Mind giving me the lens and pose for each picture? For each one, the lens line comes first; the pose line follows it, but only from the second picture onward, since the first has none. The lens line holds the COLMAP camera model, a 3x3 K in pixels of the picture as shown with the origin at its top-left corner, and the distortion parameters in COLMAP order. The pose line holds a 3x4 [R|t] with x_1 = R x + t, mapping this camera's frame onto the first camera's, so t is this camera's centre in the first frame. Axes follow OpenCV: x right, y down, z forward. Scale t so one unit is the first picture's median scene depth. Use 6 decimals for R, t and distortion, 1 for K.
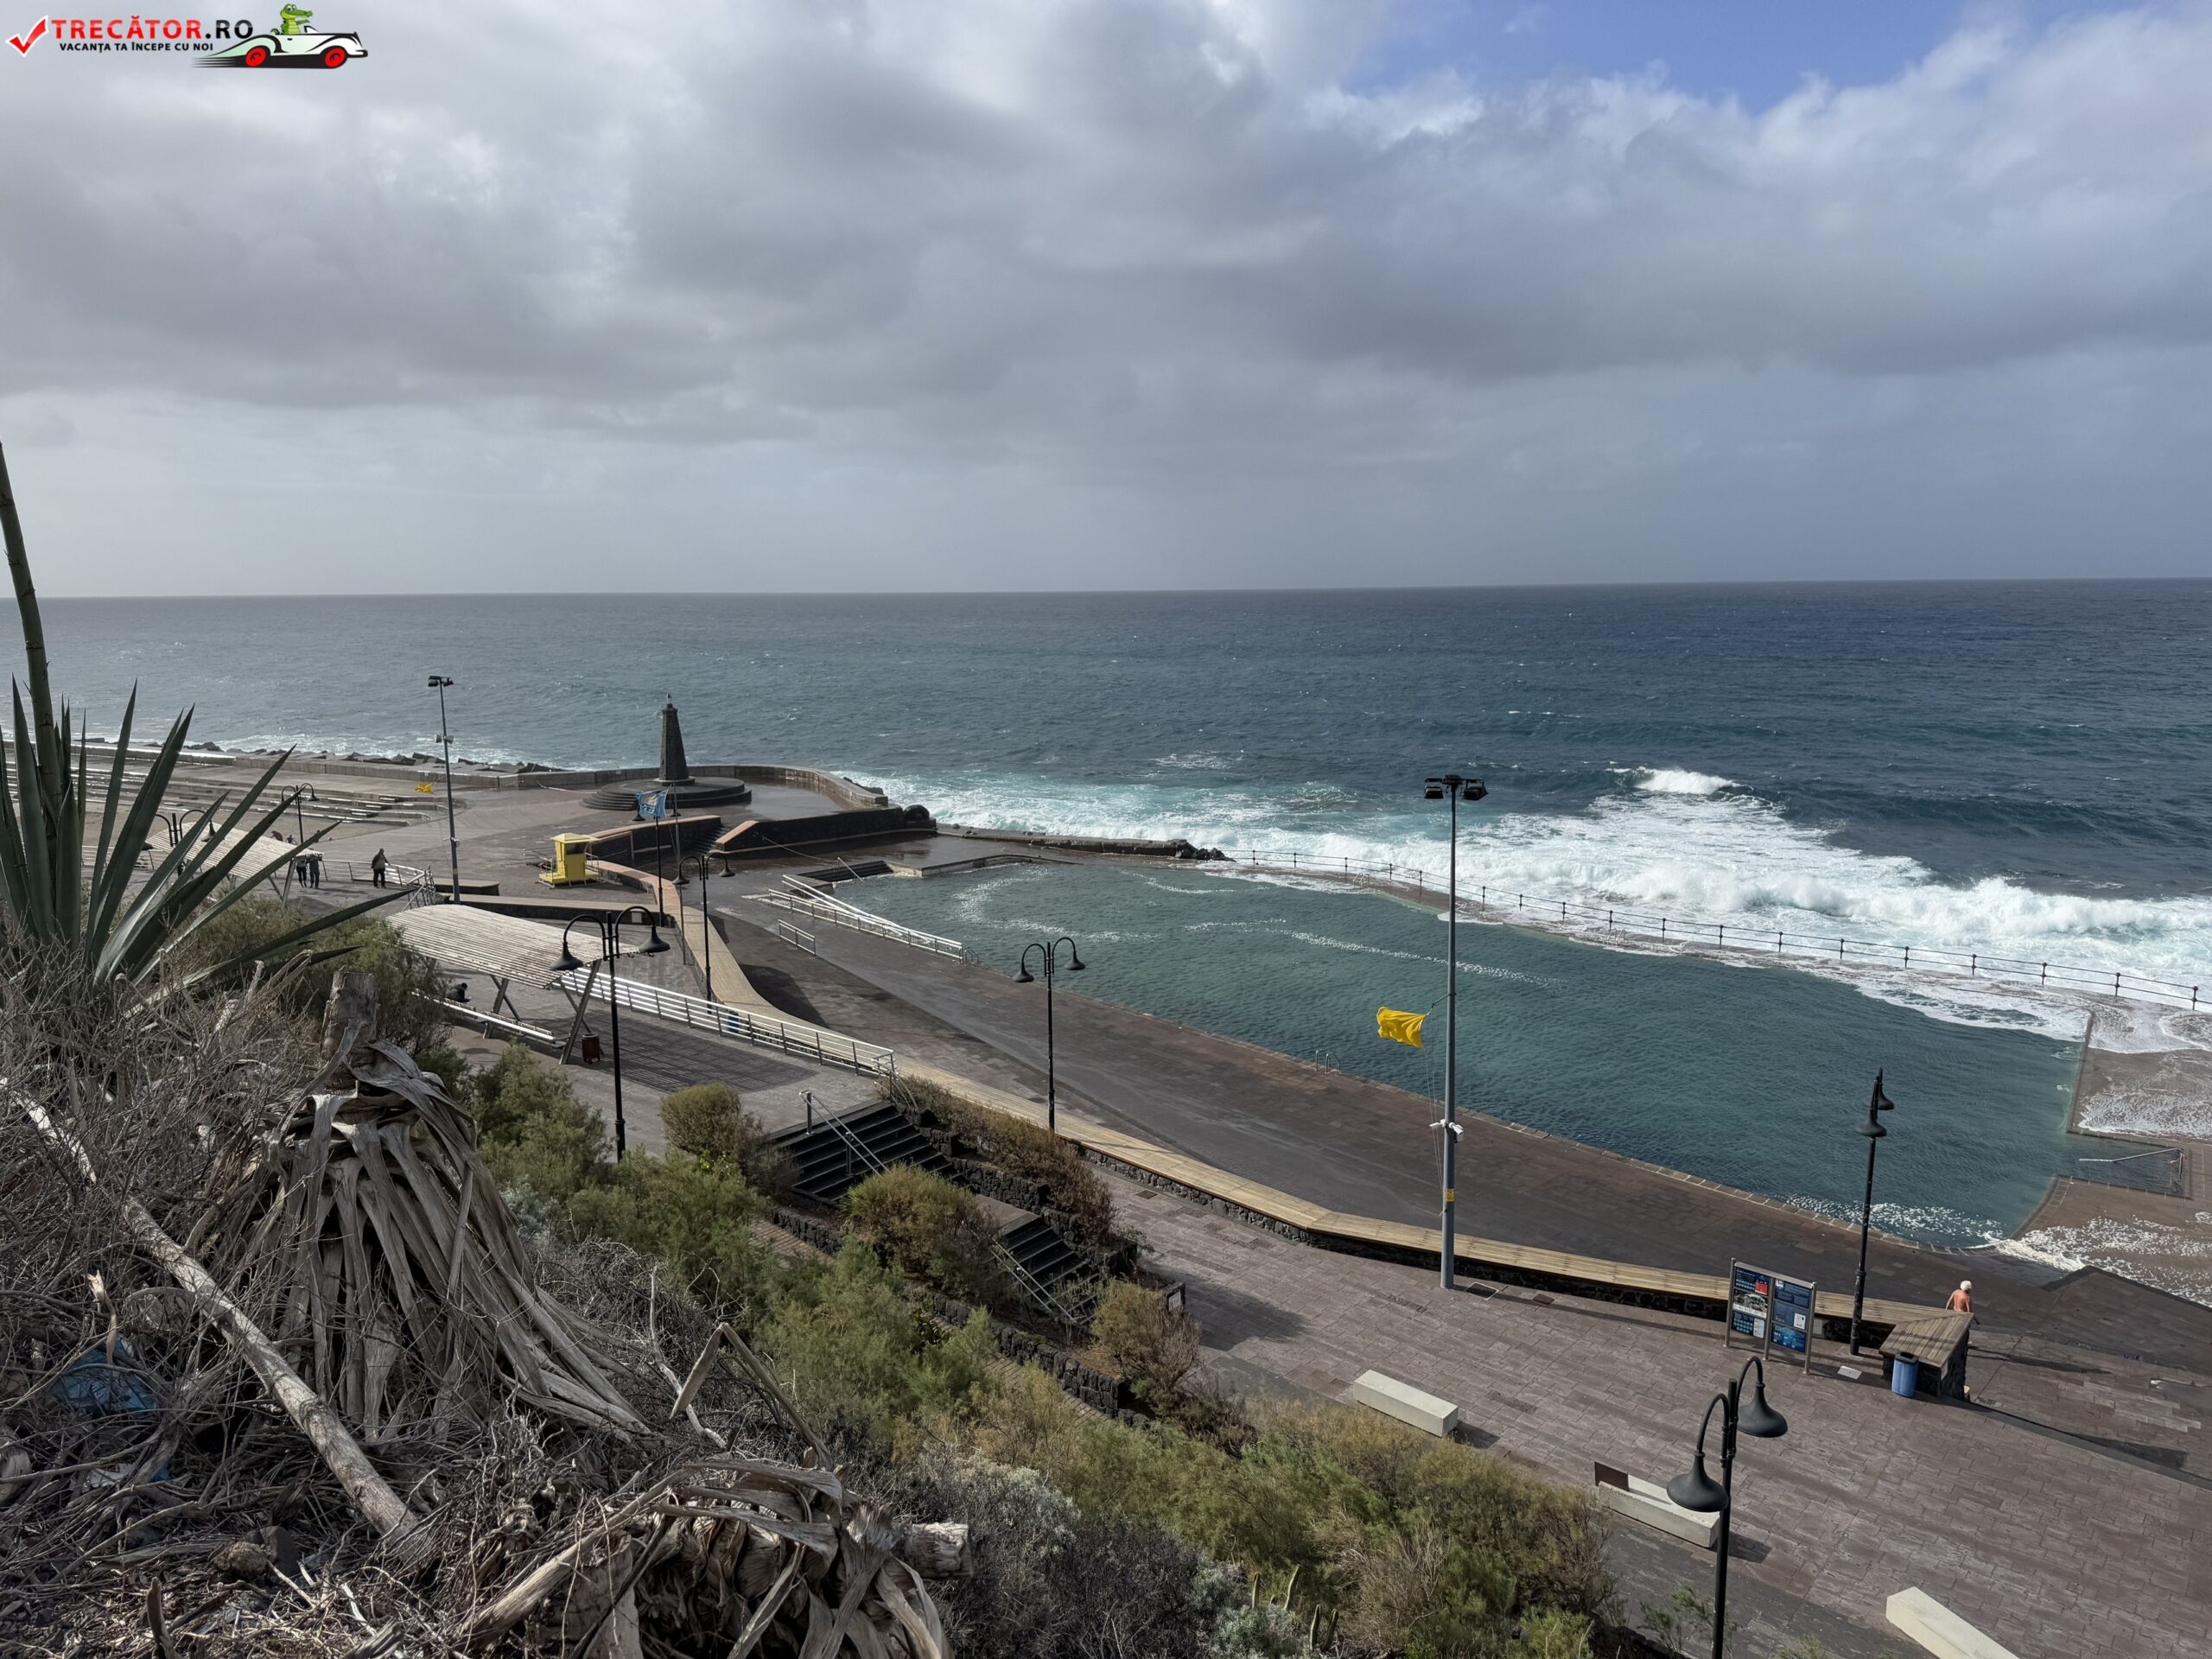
lens RADIAL K [[1512.1, 0, 1106.0], [0, 1512.1, 829.5], [0, 0, 1]] dist [0.152520, -0.320762]
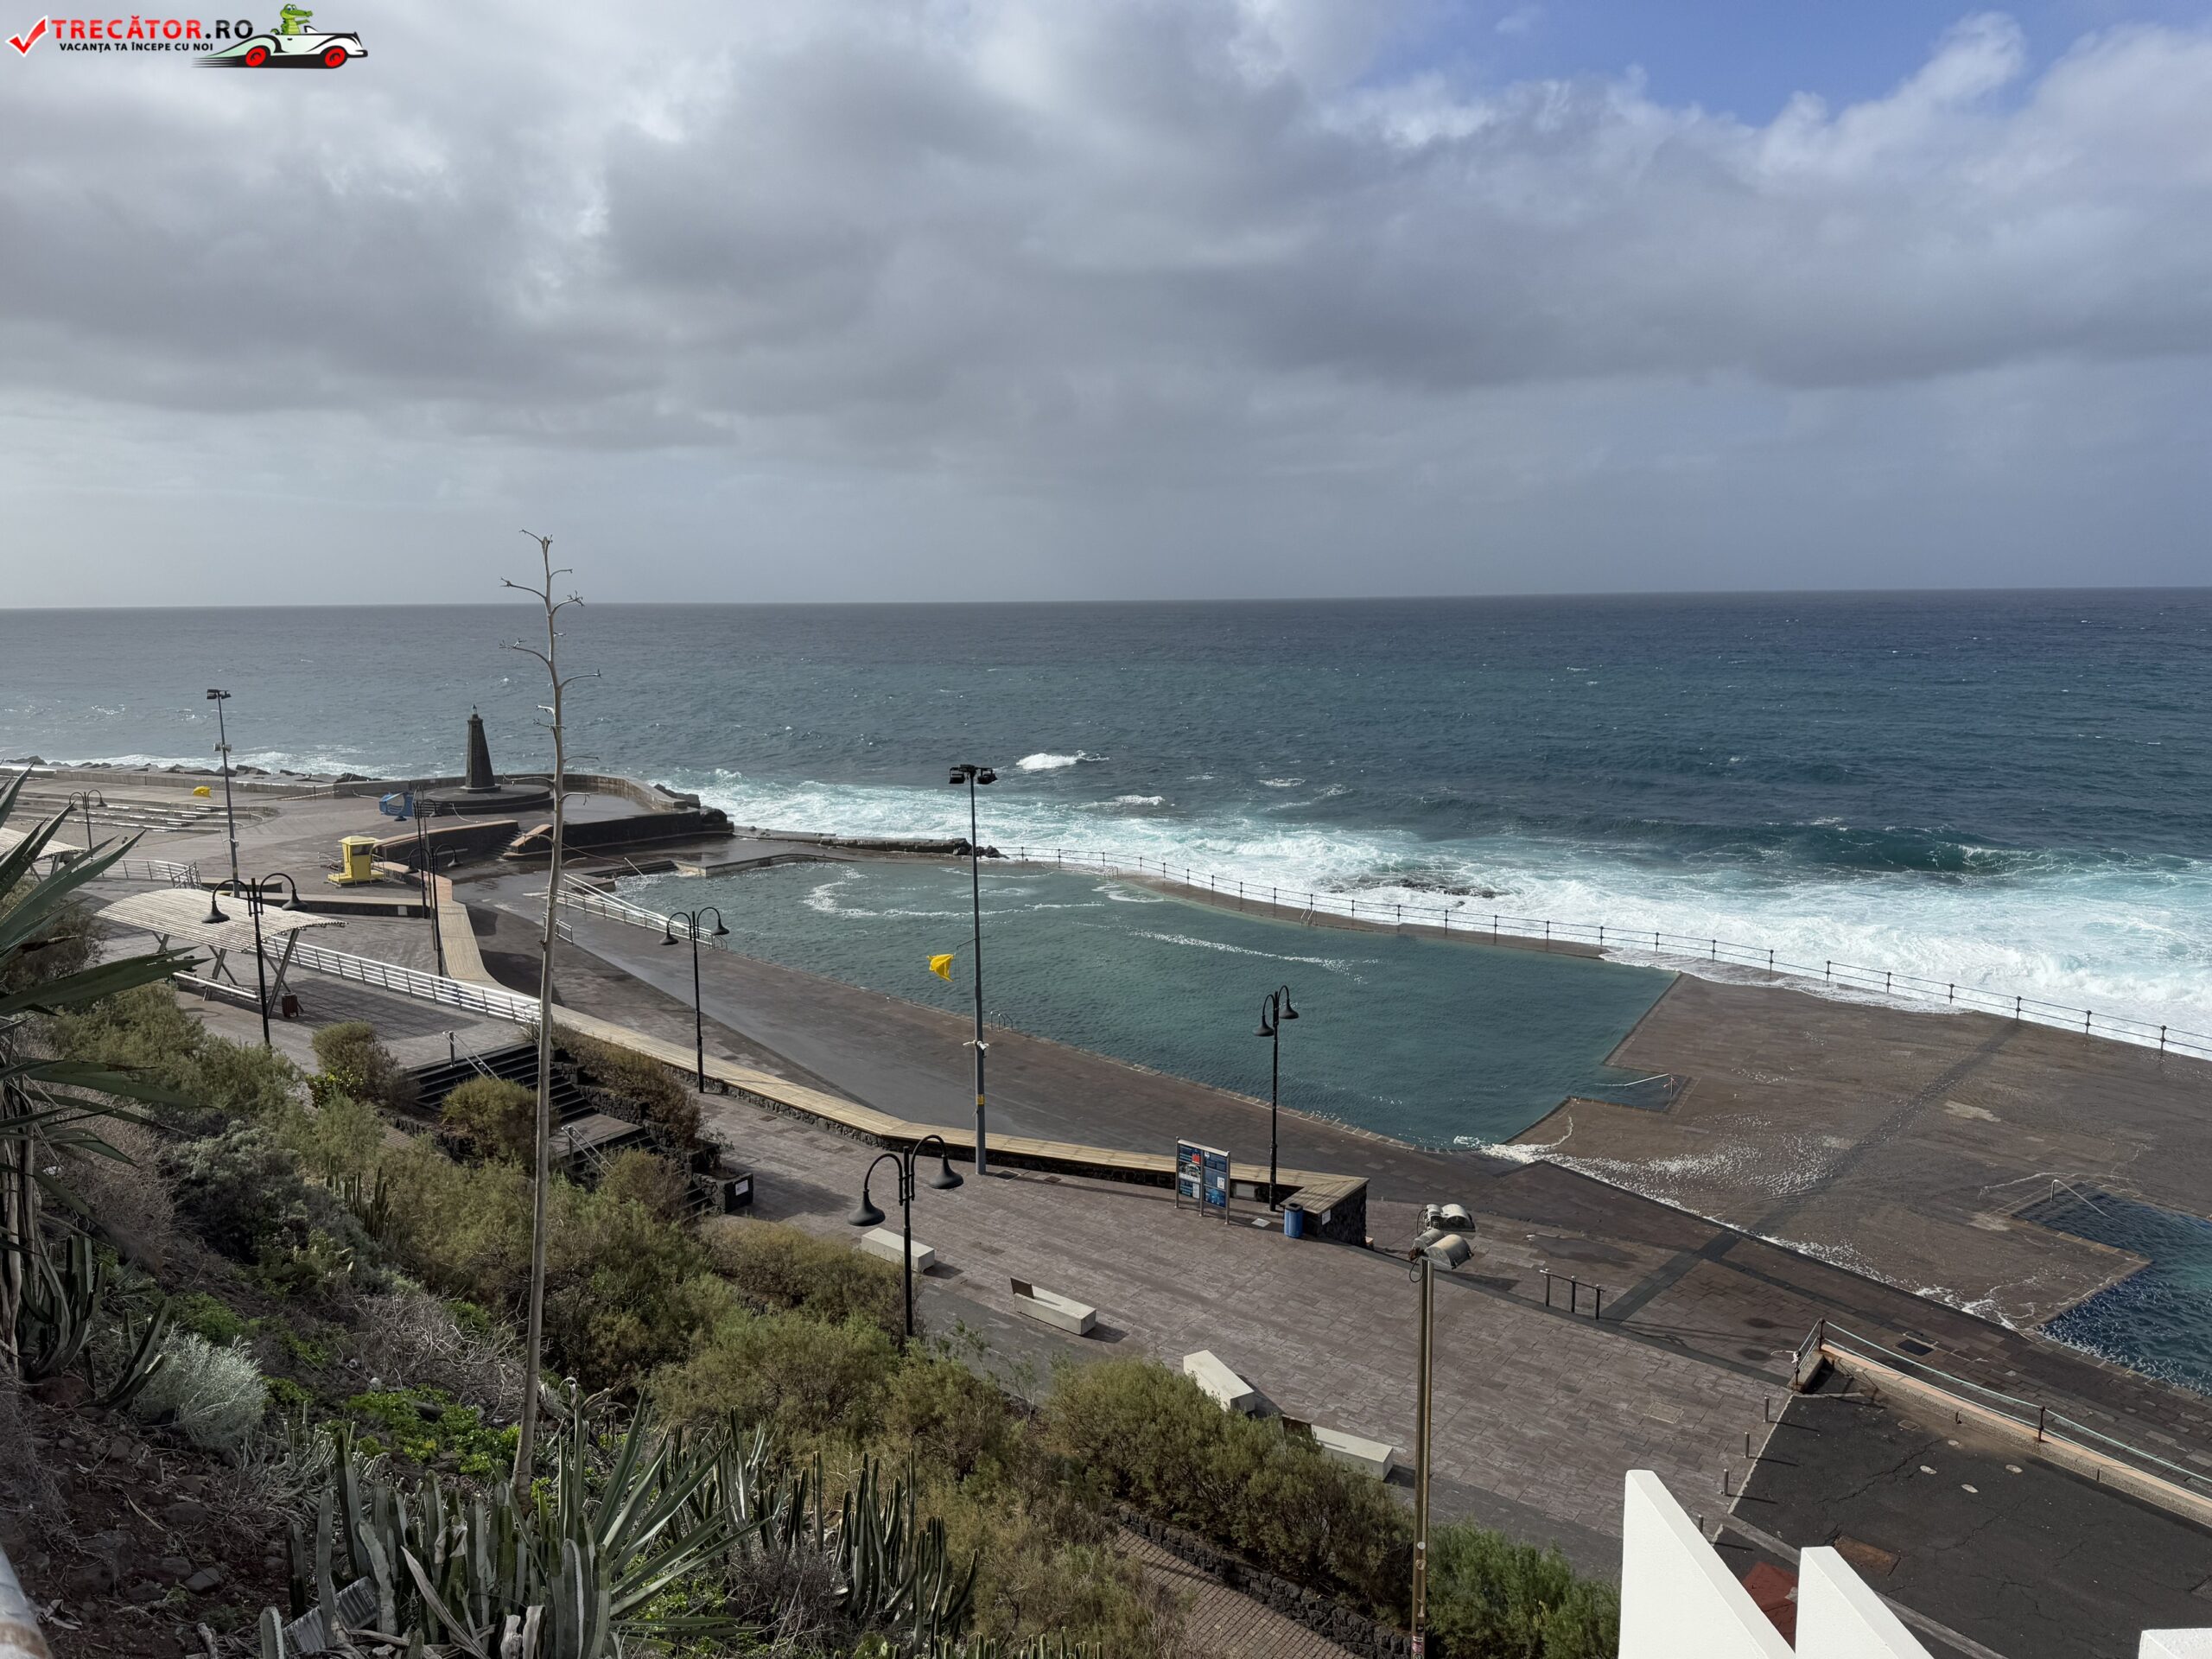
lens RADIAL K [[1512.1, 0, 1106.0], [0, 1512.1, 829.5], [0, 0, 1]] dist [0.152520, -0.320762]
pose [[0.997611, -0.009820, 0.068385, 0.250495], [0.010293, 0.999925, -0.006574, 0.026978], [-0.068316, 0.007262, 0.997637, -0.258770]]
